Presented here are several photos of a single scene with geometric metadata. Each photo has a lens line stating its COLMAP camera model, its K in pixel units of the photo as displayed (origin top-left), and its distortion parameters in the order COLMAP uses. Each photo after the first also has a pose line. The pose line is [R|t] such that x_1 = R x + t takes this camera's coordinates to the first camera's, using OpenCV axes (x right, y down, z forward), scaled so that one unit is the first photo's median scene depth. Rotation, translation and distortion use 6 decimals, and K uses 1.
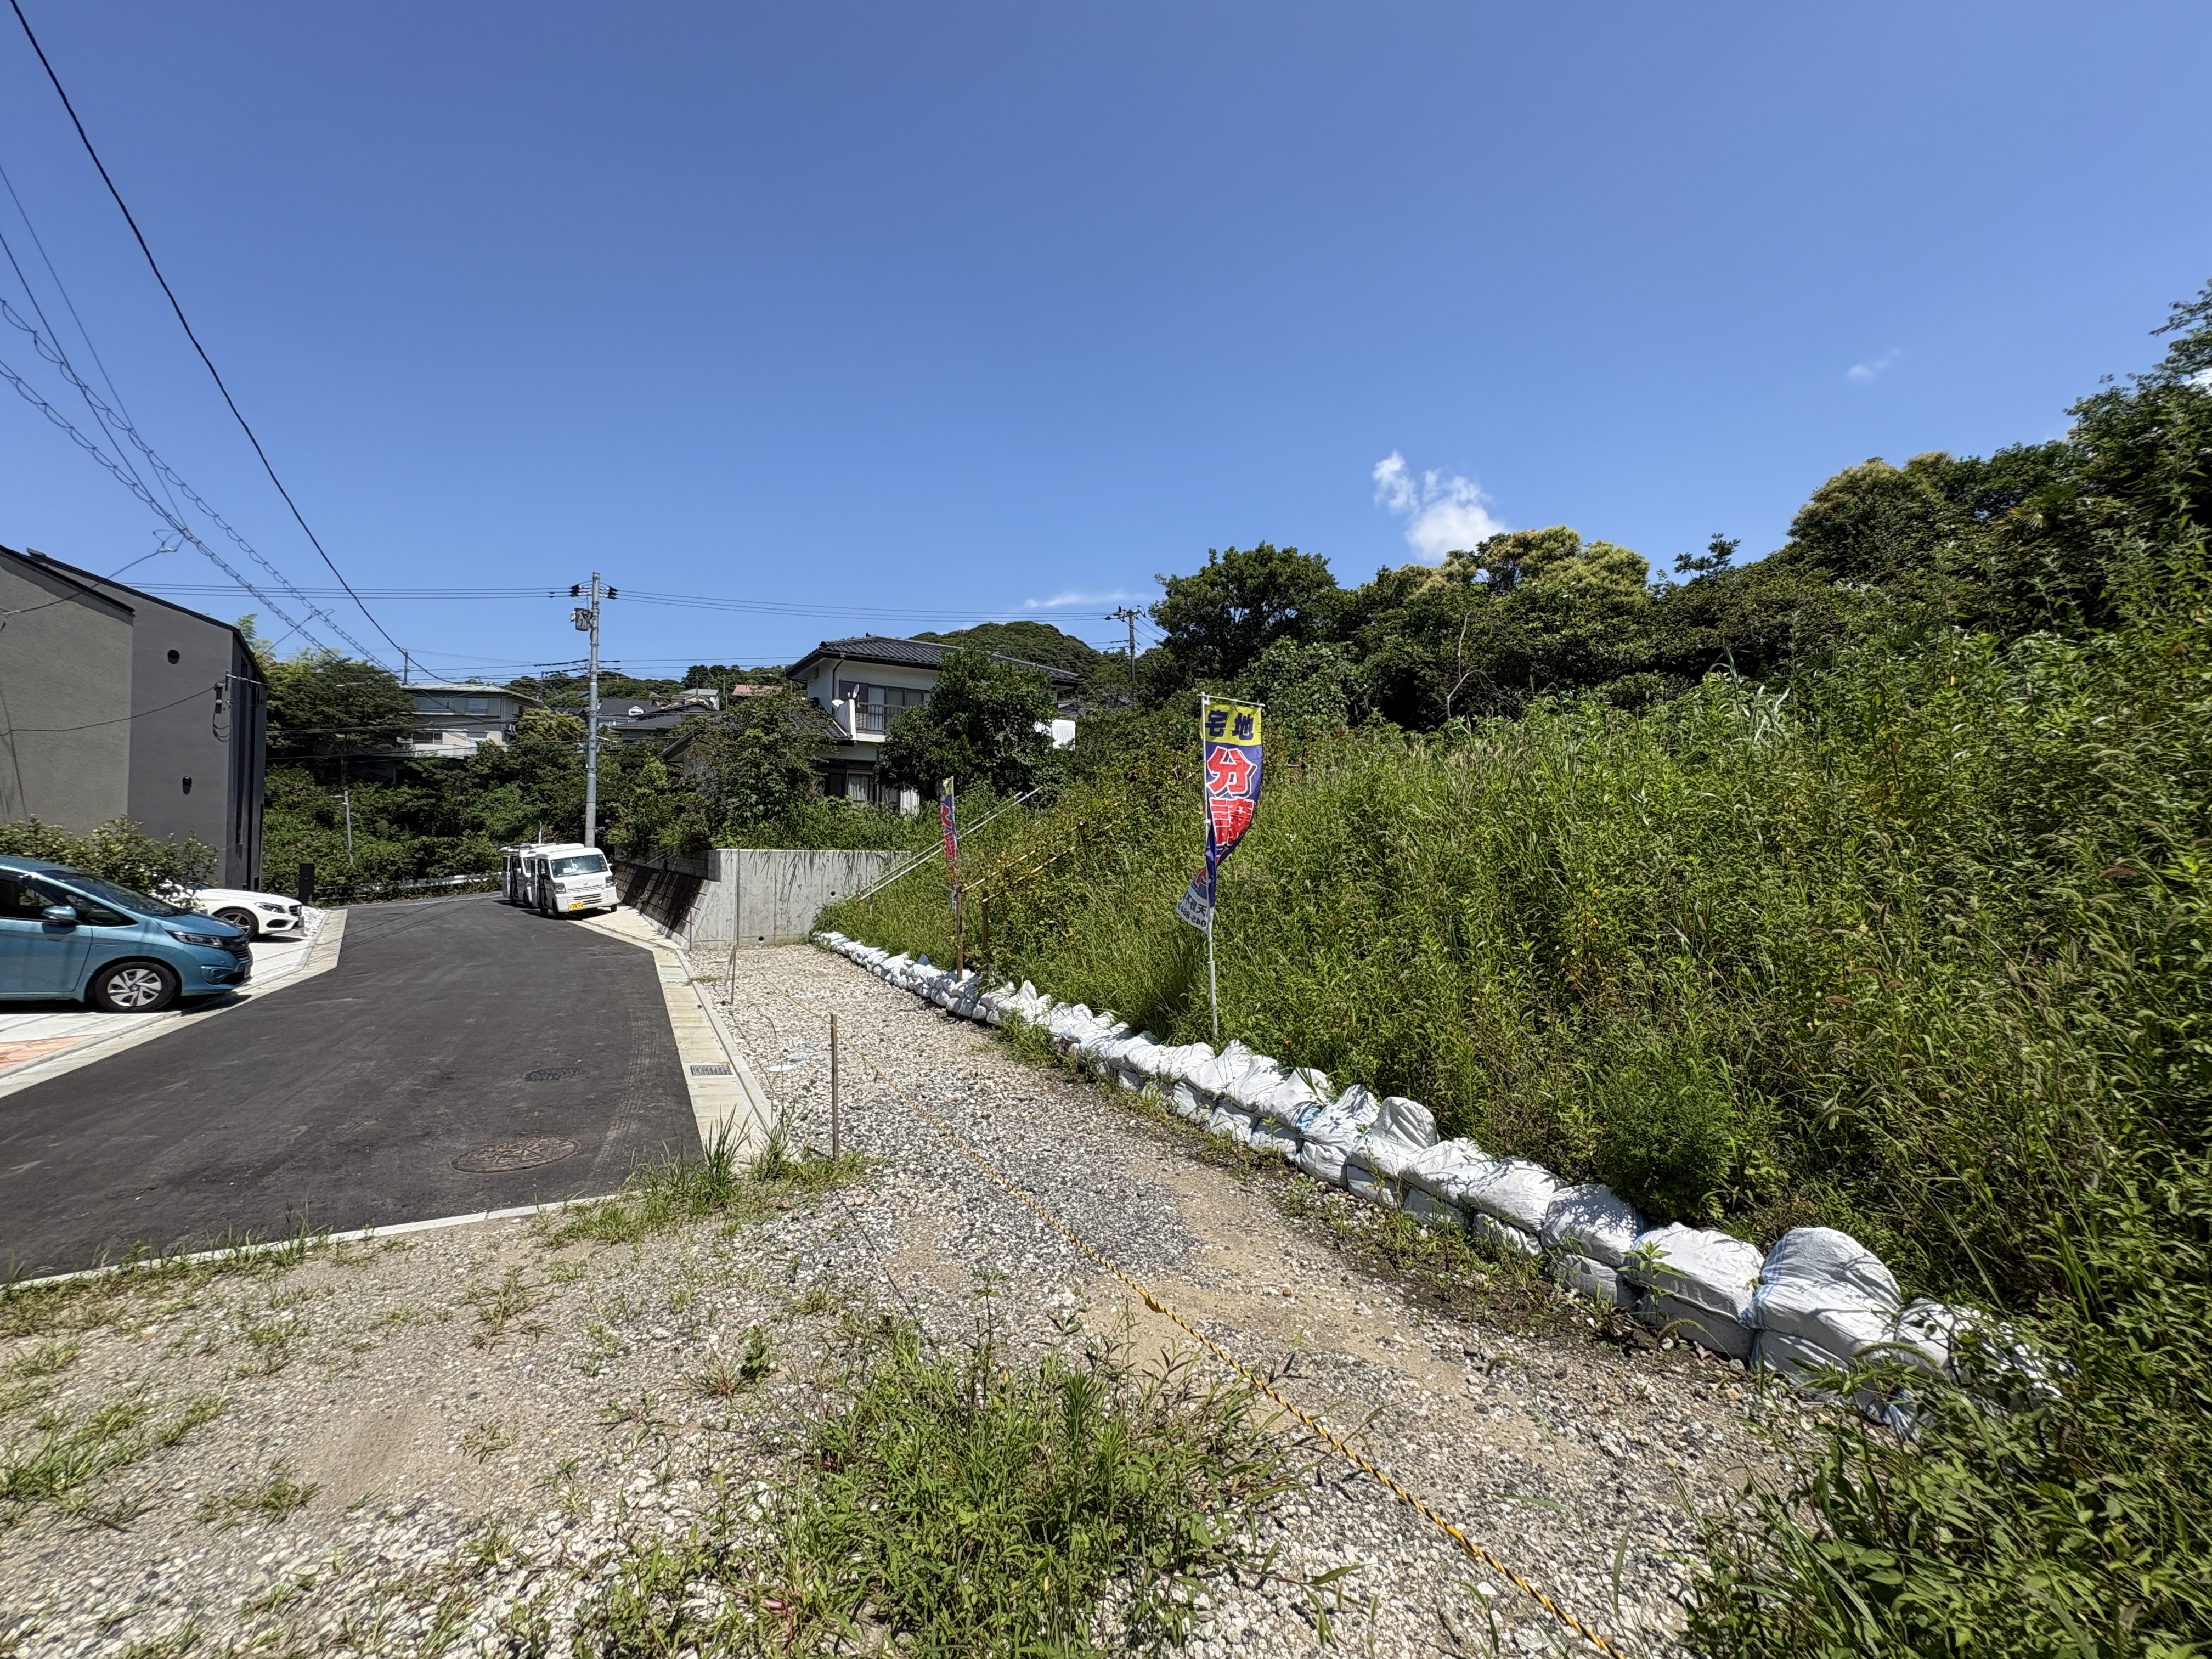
lens RADIAL K [[877.8, 0, 1106.0], [0, 877.8, 829.5], [0, 0, 1]] dist [-0.001454, -0.000463]
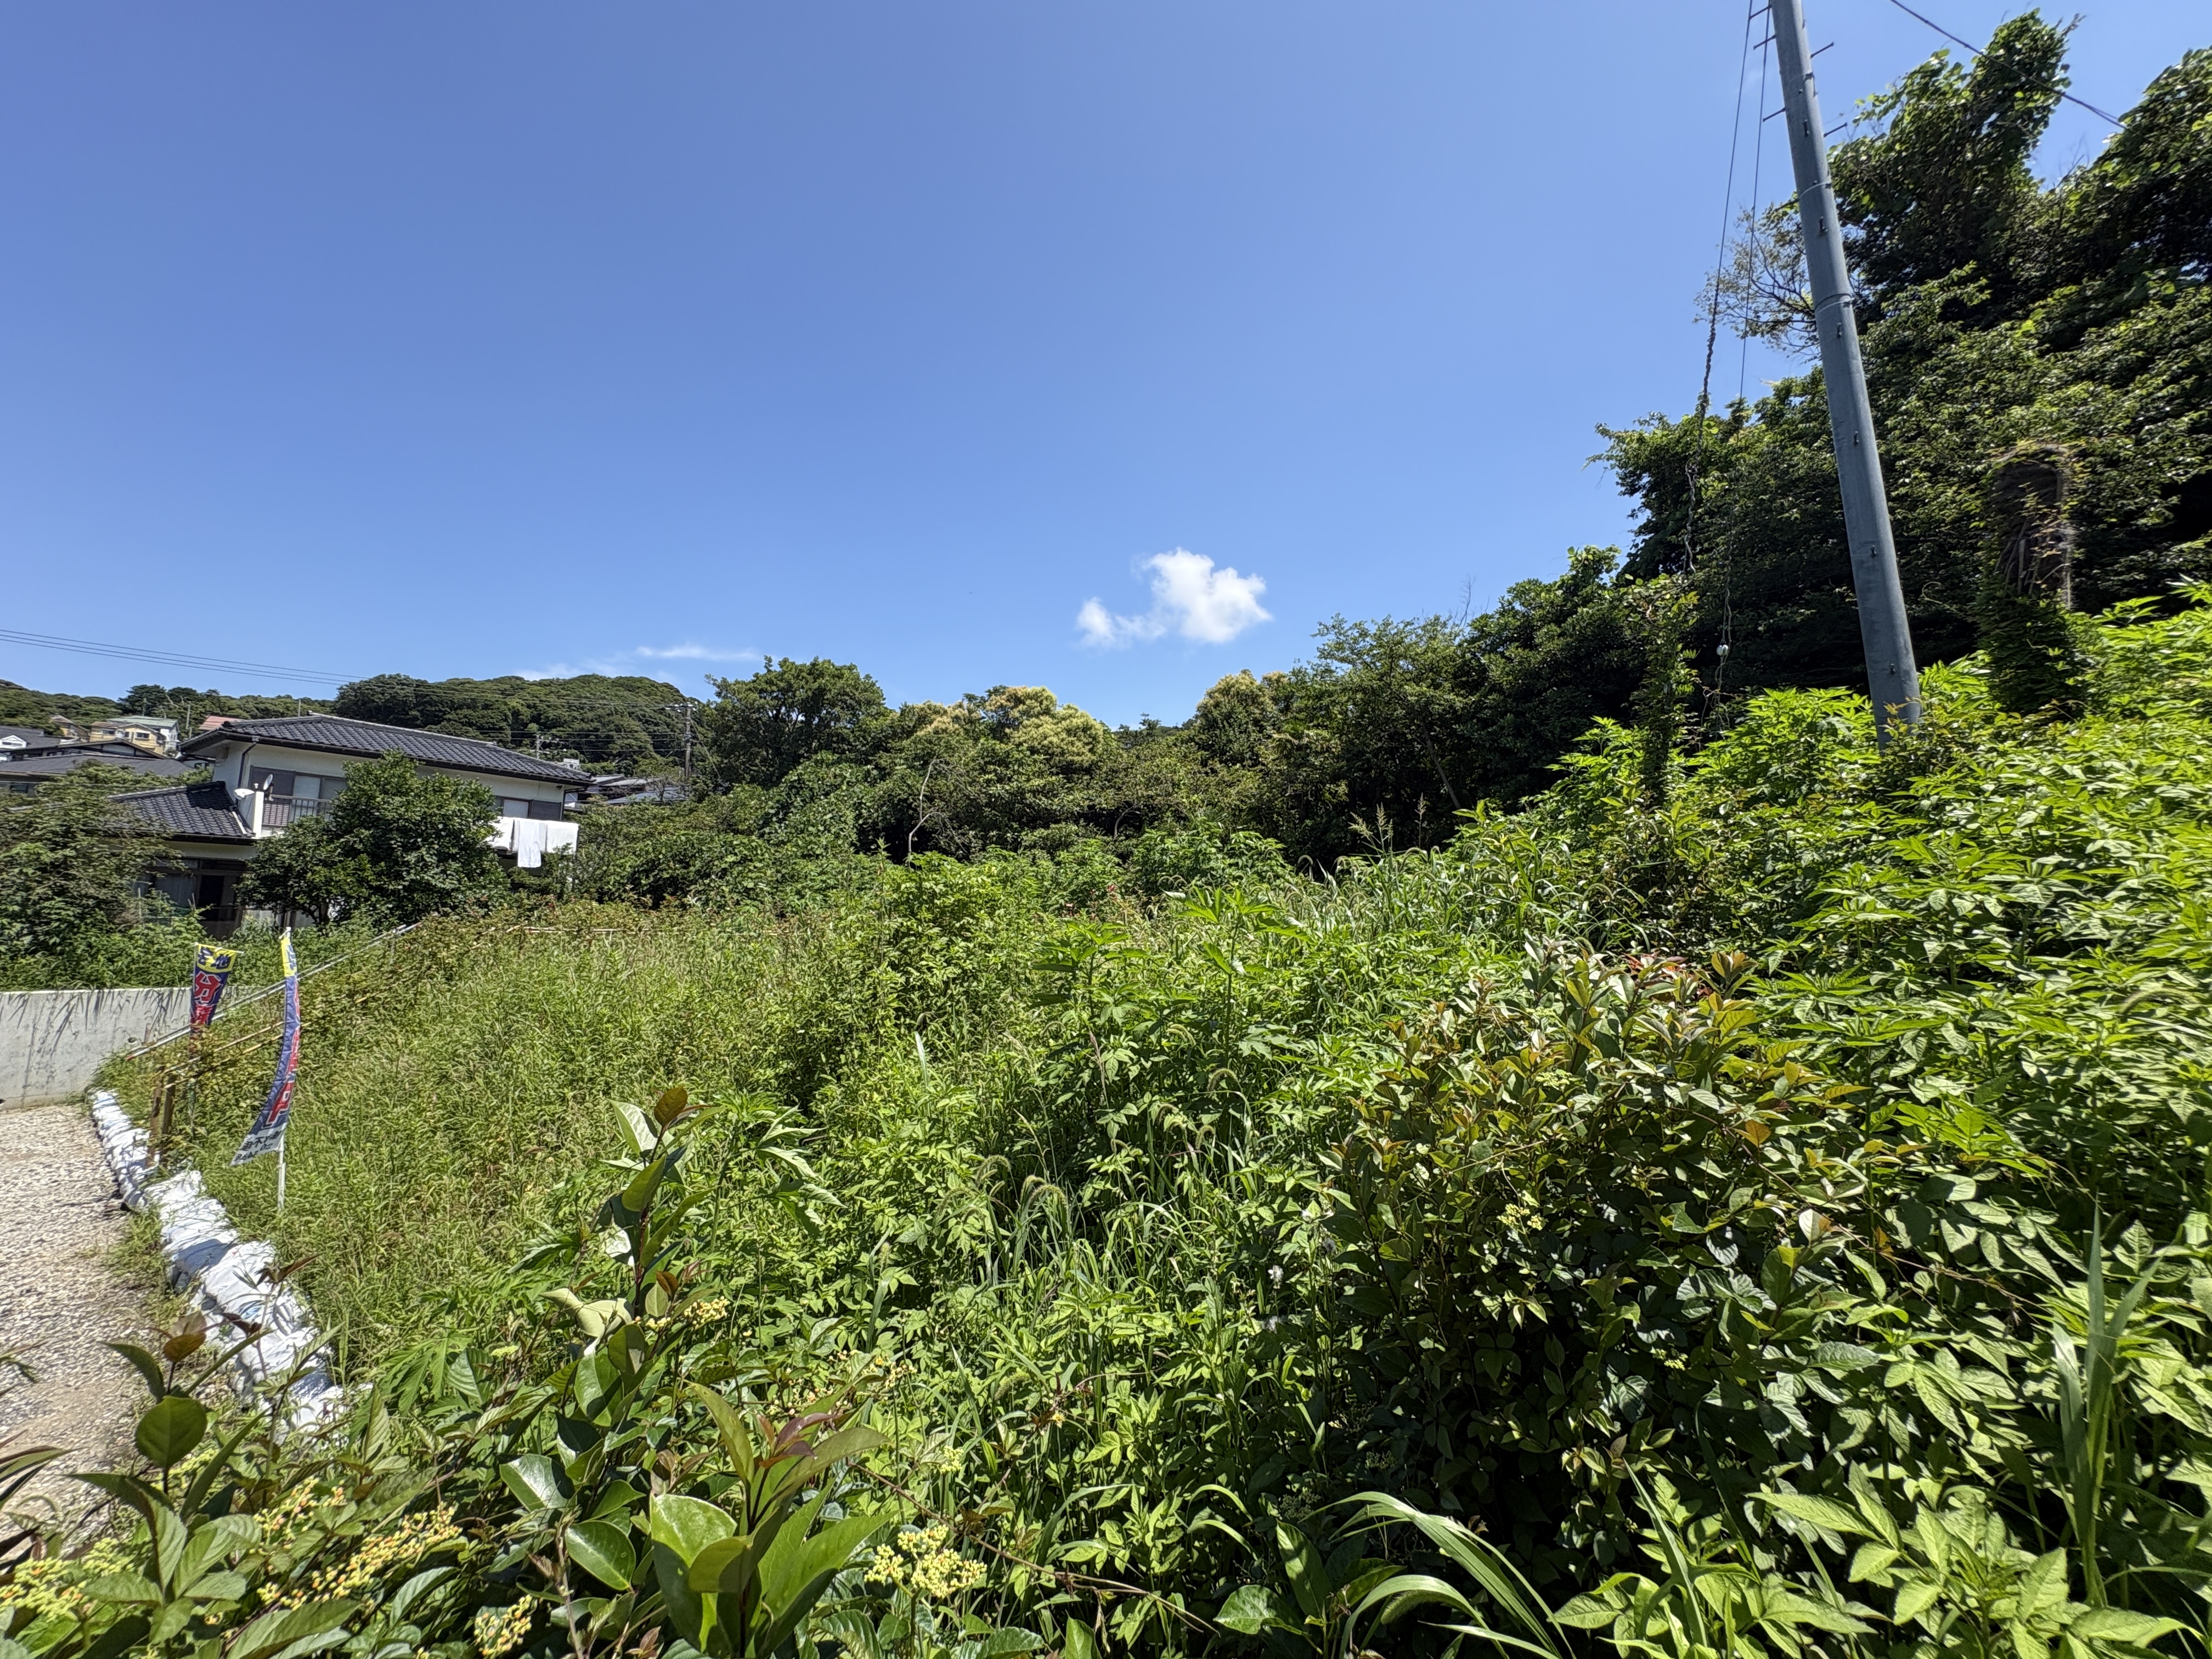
lens RADIAL K [[877.8, 0, 1106.0], [0, 877.8, 829.5], [0, 0, 1]] dist [-0.001454, -0.000463]
pose [[0.921659, 0.051361, 0.384585, 0.164242], [-0.016558, 0.995503, -0.093267, -0.049014], [-0.387646, 0.079592, 0.918366, -0.124582]]
